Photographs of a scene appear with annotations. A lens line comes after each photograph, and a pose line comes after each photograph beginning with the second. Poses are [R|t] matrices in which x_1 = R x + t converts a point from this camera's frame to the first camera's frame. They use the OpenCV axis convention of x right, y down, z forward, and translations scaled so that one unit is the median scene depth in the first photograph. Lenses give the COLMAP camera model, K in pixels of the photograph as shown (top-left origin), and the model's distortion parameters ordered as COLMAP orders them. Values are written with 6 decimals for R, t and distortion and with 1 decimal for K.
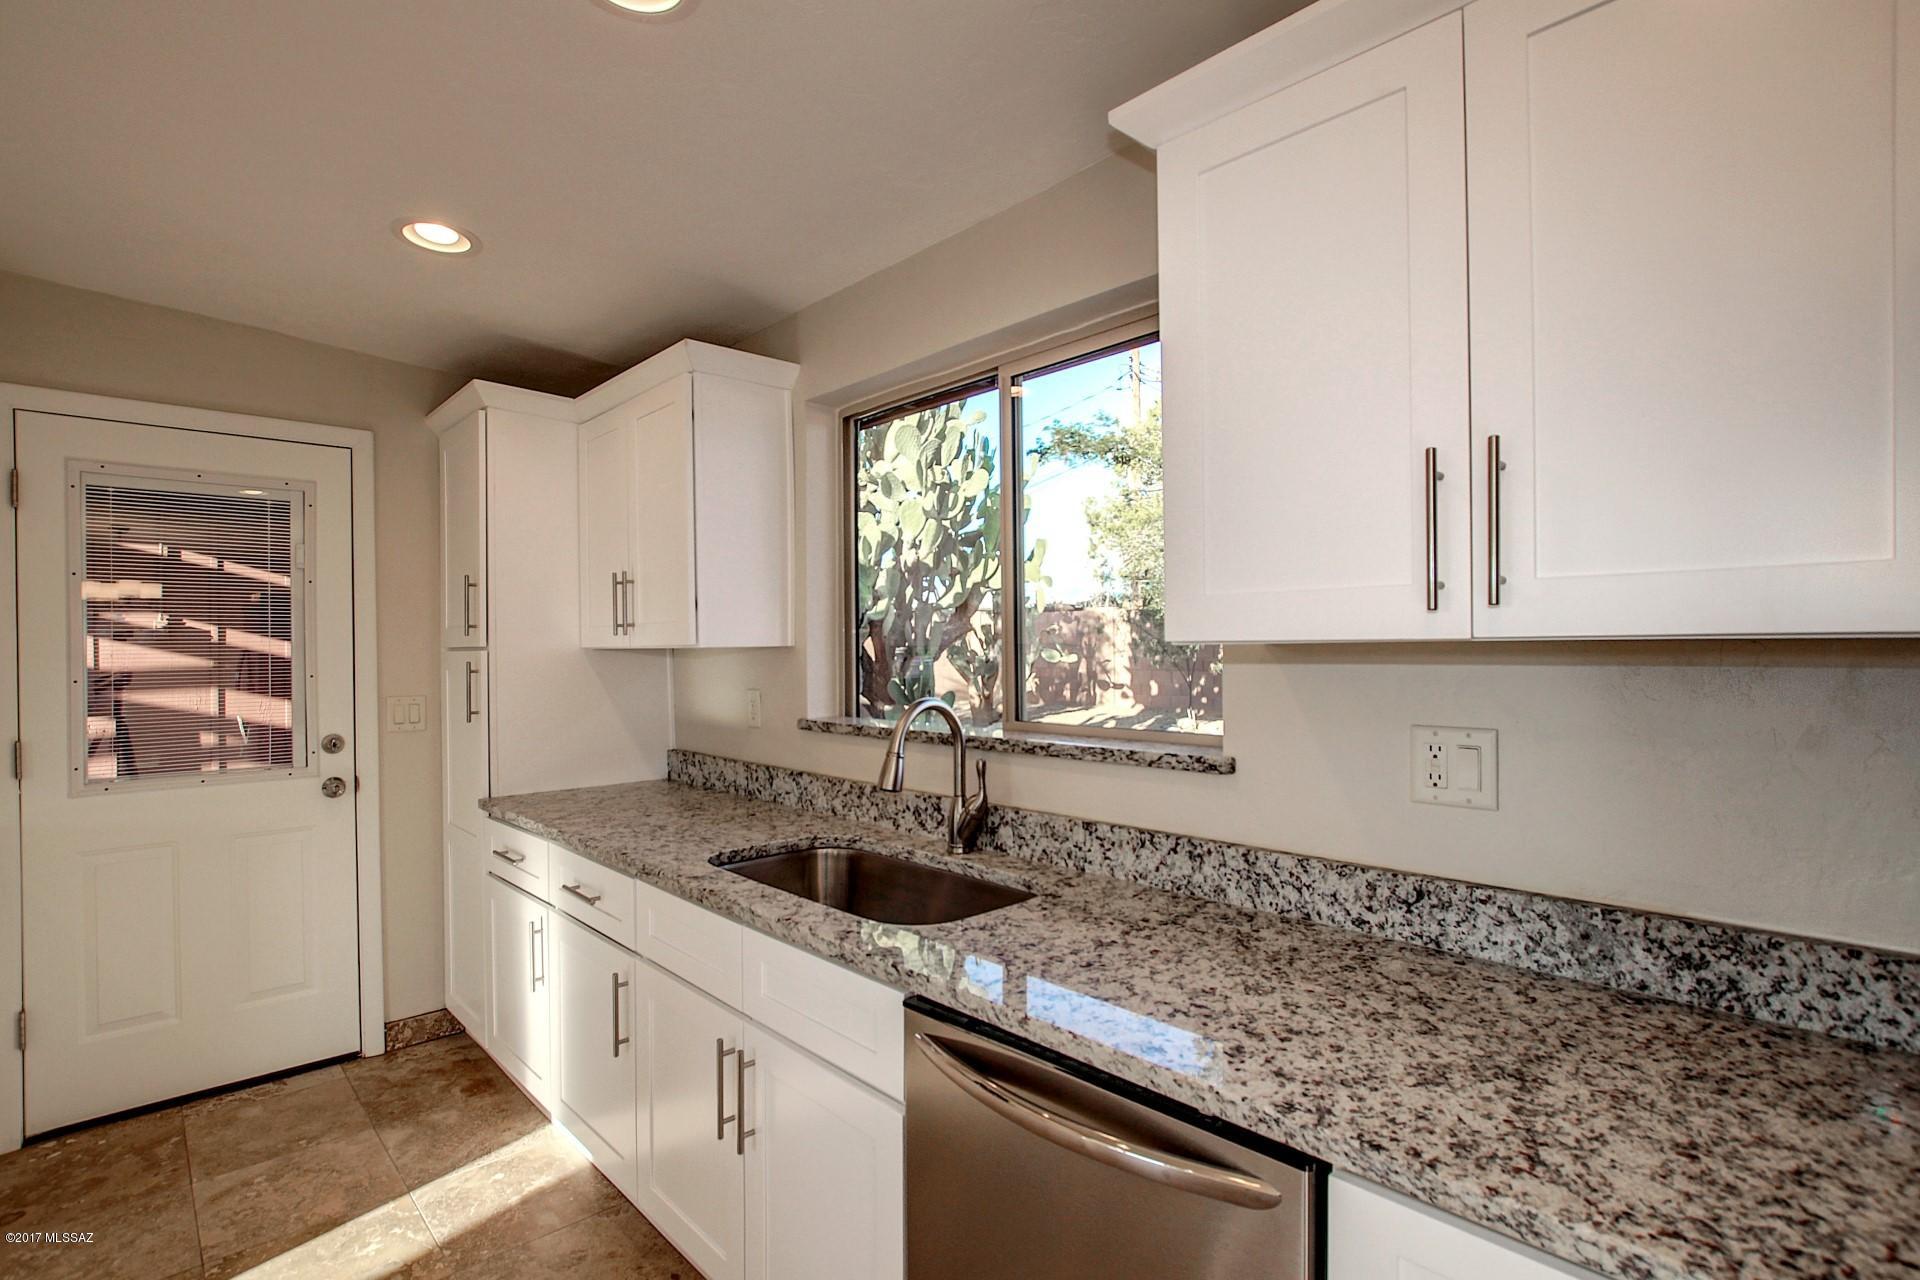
lens RADIAL K [[865.5, 0, 949.9], [0, 865.5, 651.7], [0, 0, 1]] dist [-0.002531, -0.000179]
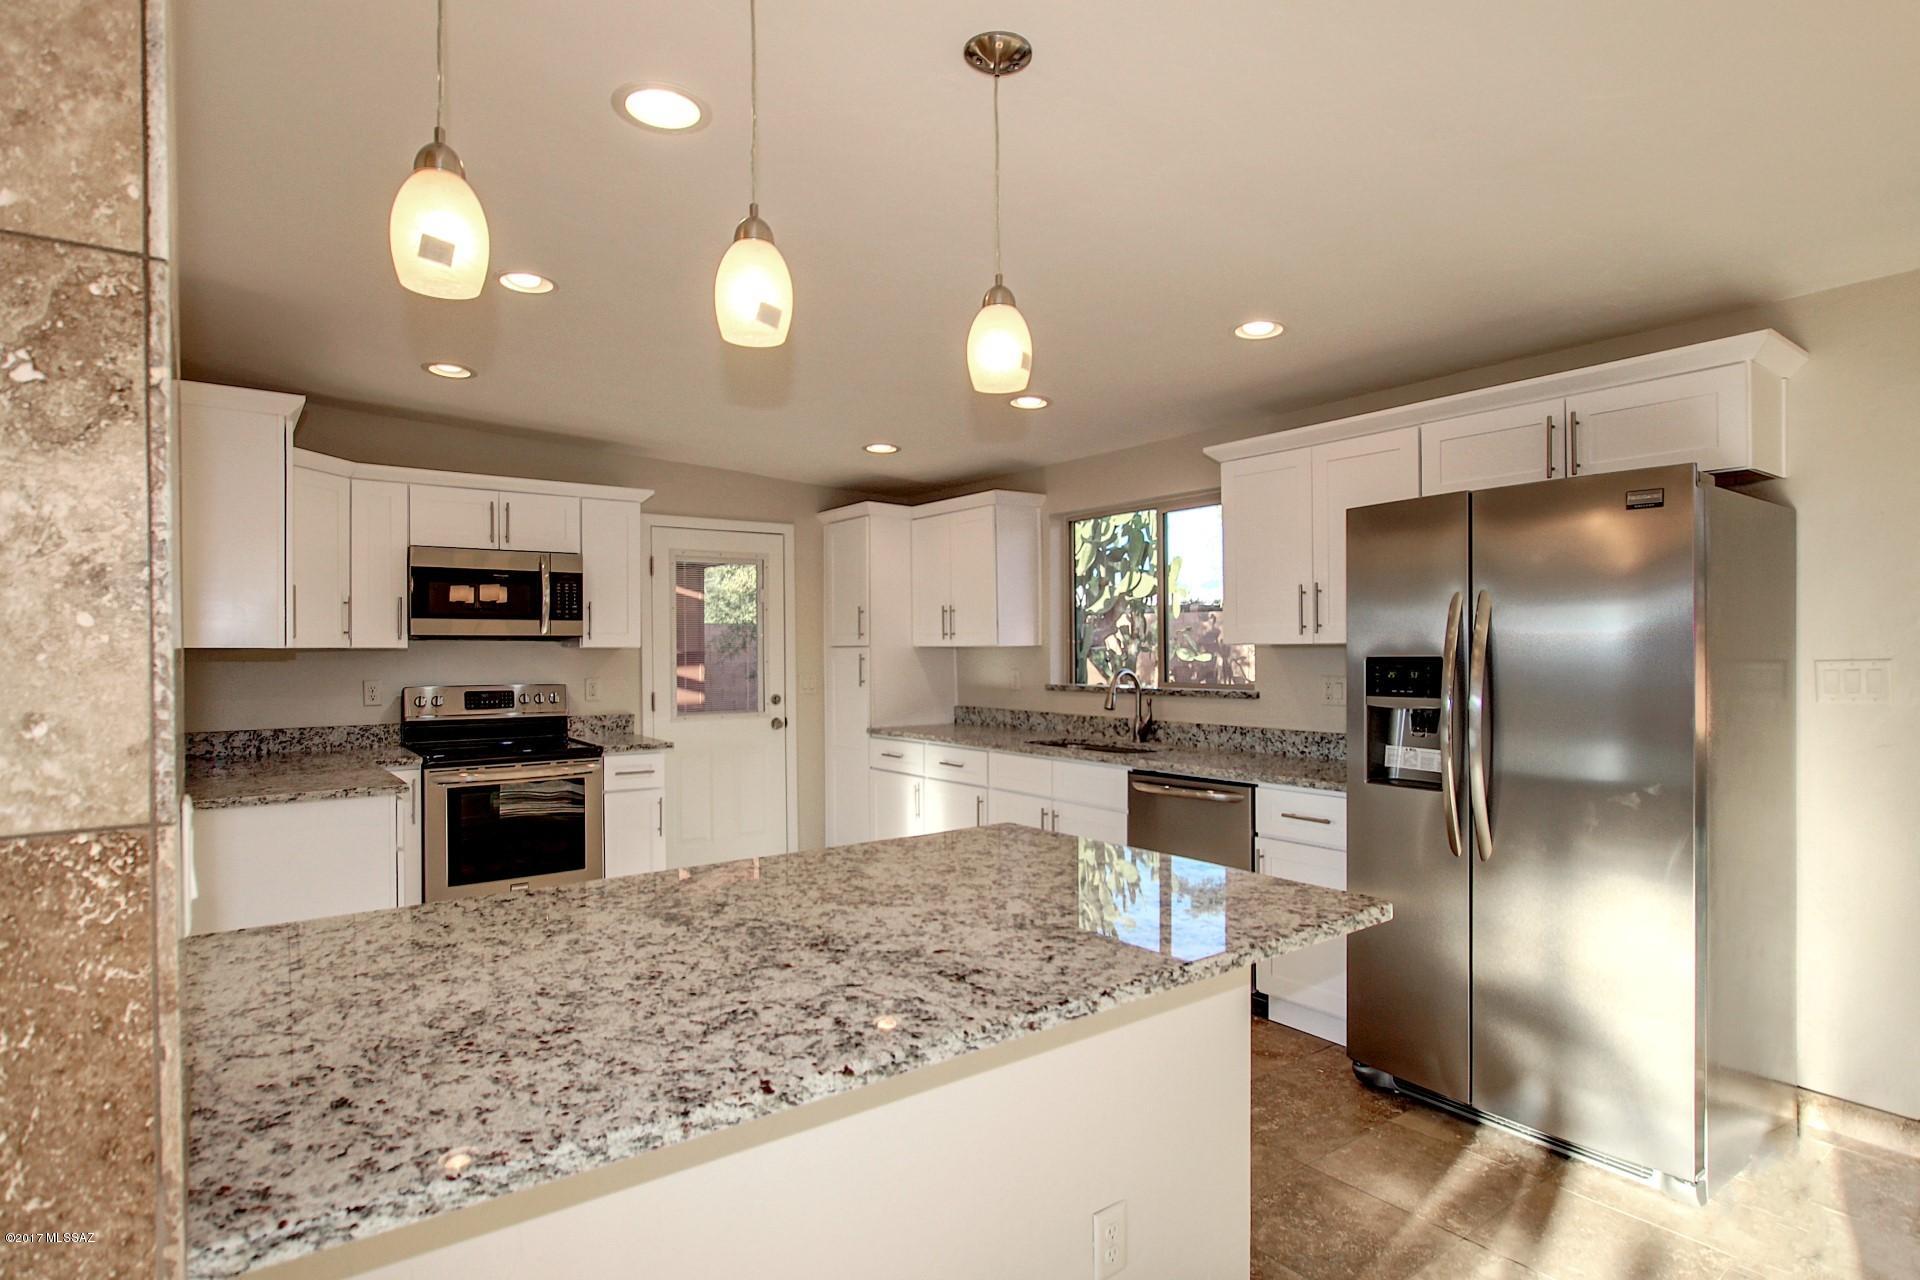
lens RADIAL K [[988.3, 0, 960.0], [0, 988.3, 640.0], [0, 0, 1]] dist [-0.001500, -0.000047]
pose [[0.993707, 0.000976, -0.112005, -0.117970], [-0.002292, 0.999930, -0.011621, 0.006710], [0.111986, 0.011805, 0.993640, -1.133946]]
